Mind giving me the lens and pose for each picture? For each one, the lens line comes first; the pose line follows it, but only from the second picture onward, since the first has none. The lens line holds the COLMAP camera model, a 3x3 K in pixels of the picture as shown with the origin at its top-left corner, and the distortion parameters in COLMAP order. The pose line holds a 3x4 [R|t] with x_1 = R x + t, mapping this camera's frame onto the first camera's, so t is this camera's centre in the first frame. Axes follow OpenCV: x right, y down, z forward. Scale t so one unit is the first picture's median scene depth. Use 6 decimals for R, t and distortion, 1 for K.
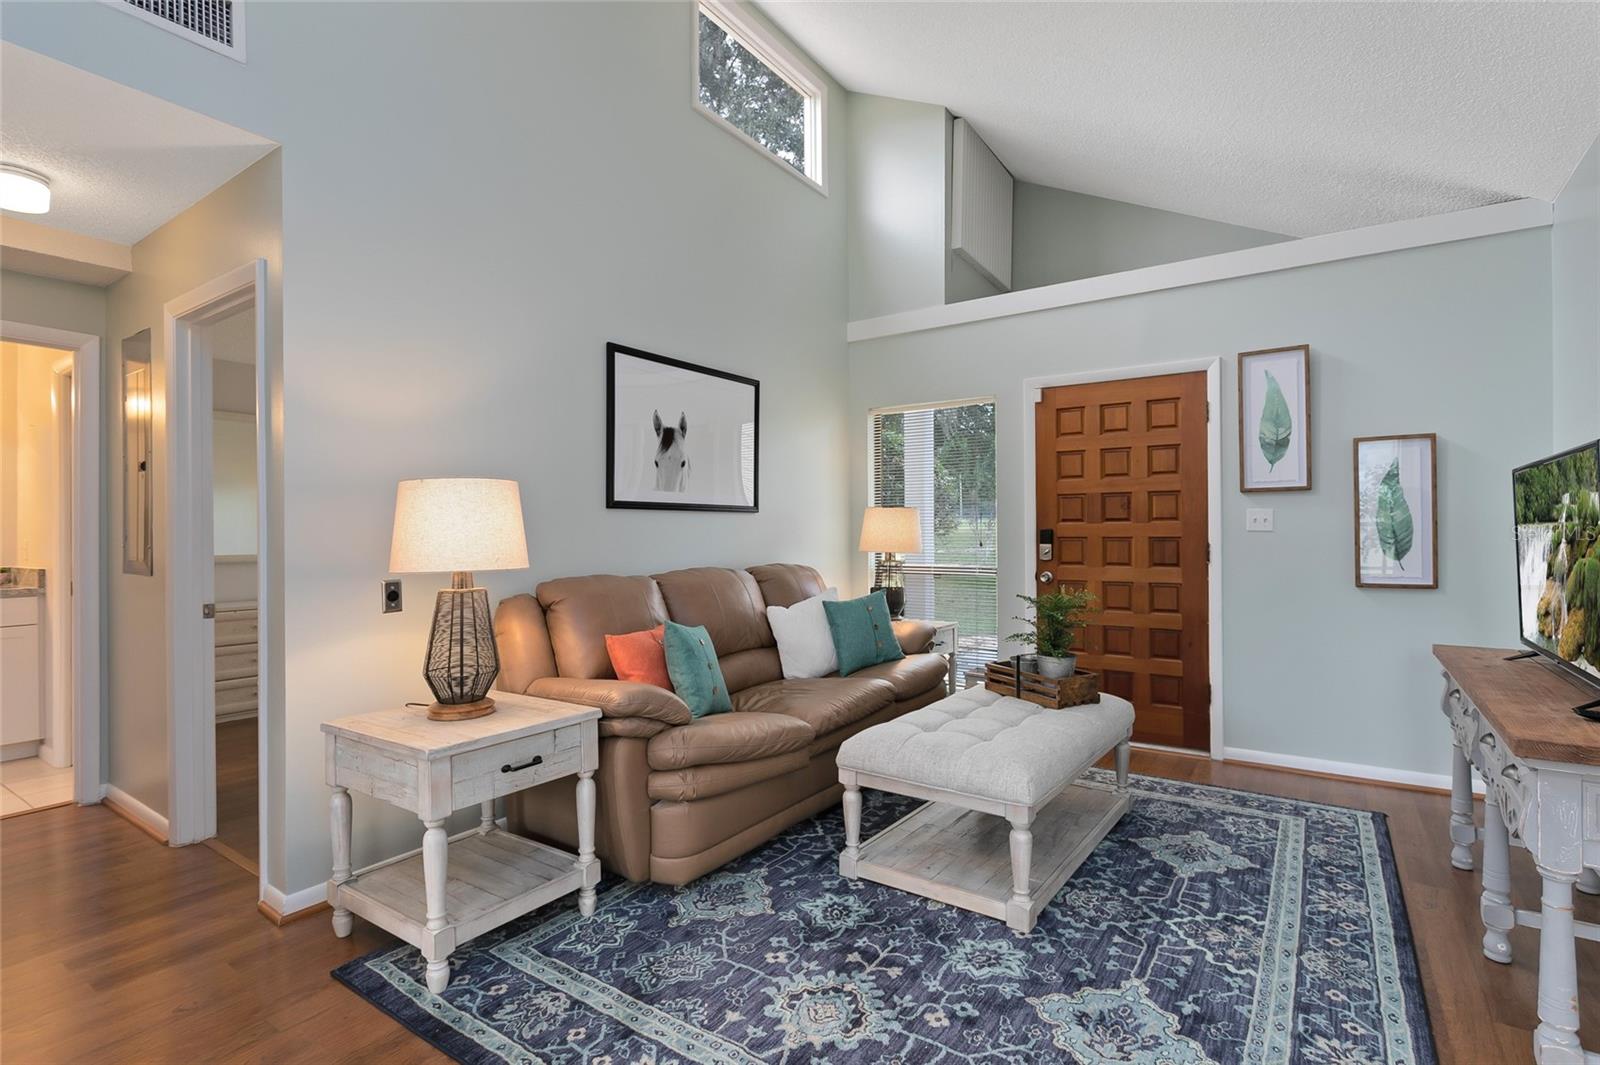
lens RADIAL K [[764.4, 0, 811.1], [0, 764.4, 525.8], [0, 0, 1]] dist [-0.003805, 0.002463]
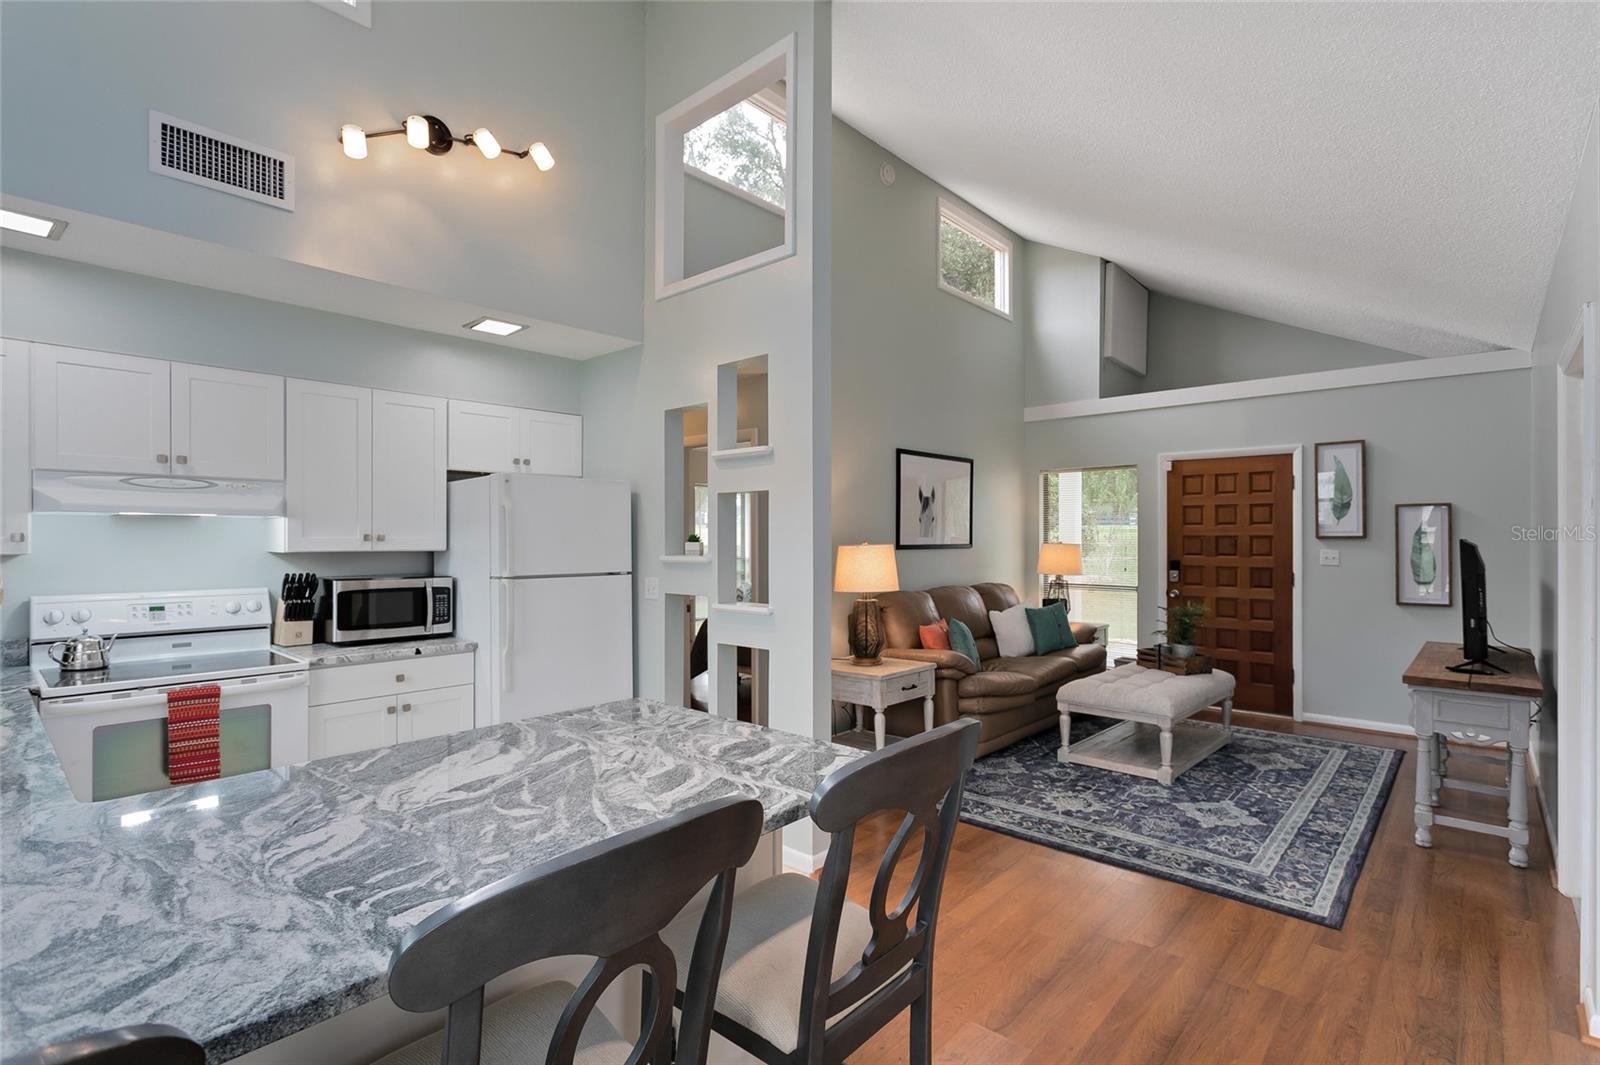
lens RADIAL K [[764.4, 0, 814.8], [0, 764.4, 535.1], [0, 0, 1]] dist [-0.003805, 0.002463]
pose [[0.992003, 0.004832, -0.126125, -0.231468], [-0.003773, 0.999956, 0.008633, -0.066756], [0.126162, -0.008088, 0.991977, -0.644612]]
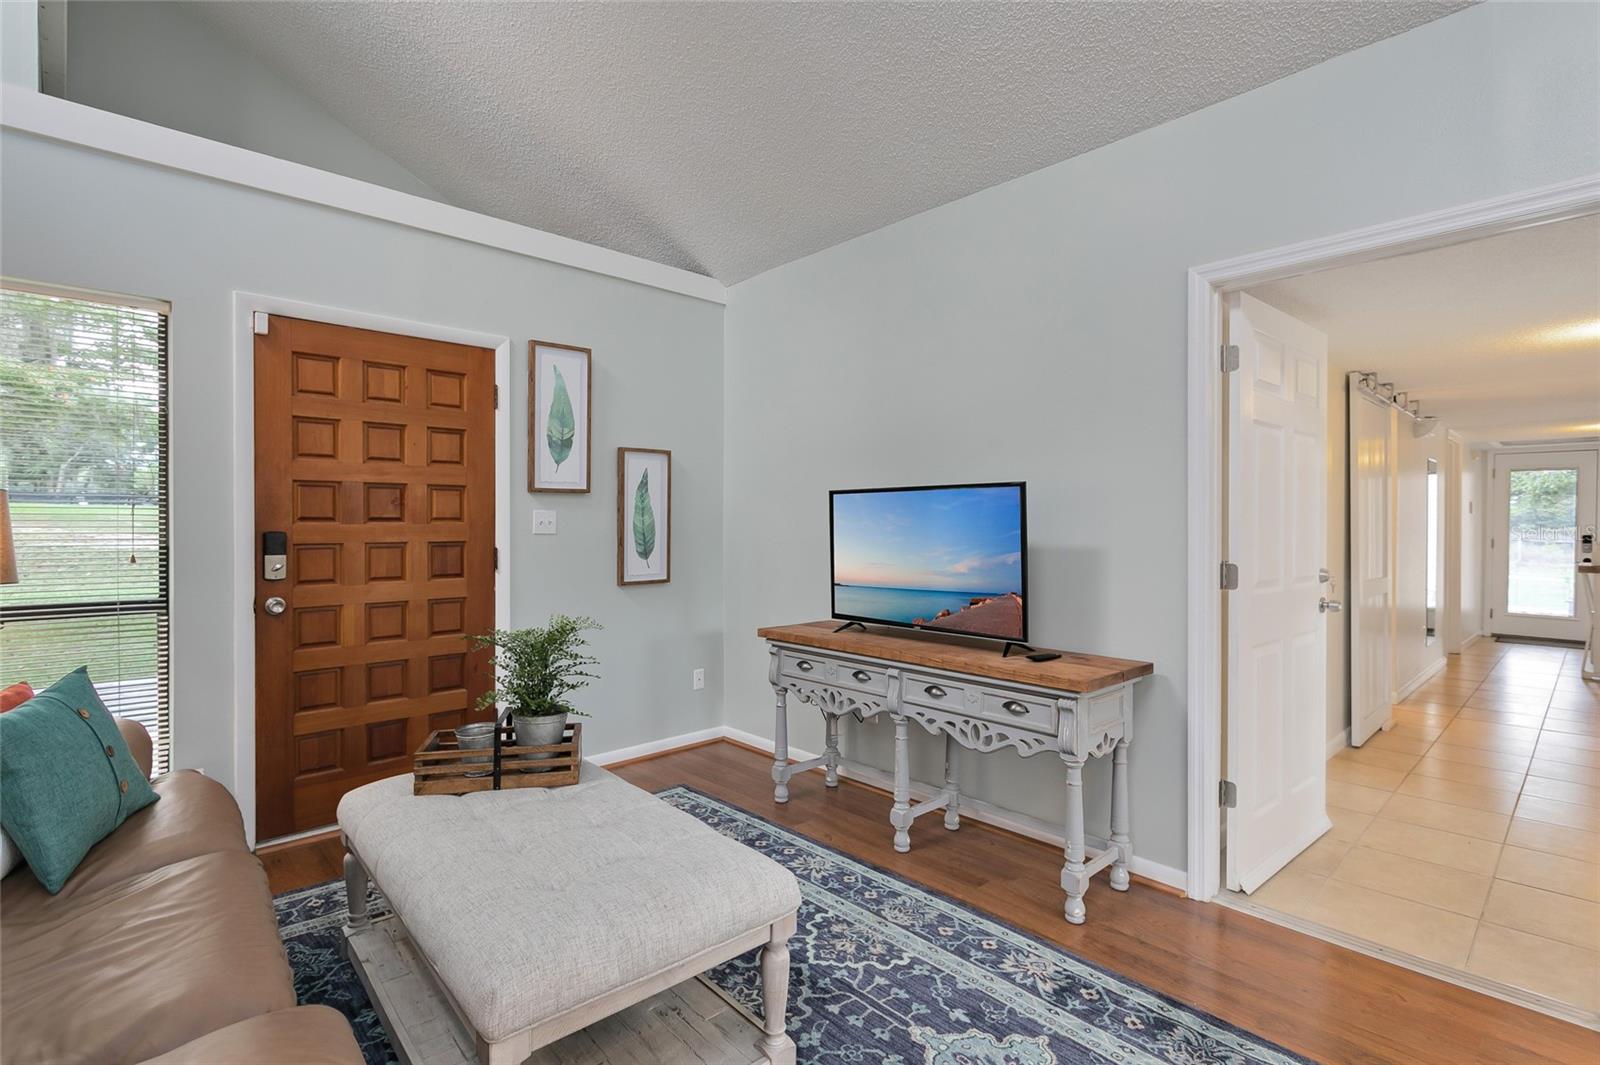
lens RADIAL K [[764.4, 0, 808.2], [0, 764.4, 527.6], [0, 0, 1]] dist [-0.003805, 0.002463]
pose [[0.224703, -0.001255, 0.974427, -0.291075], [-0.011549, 0.999926, 0.003951, -0.009552], [-0.974359, -0.012141, 0.224672, 0.528993]]
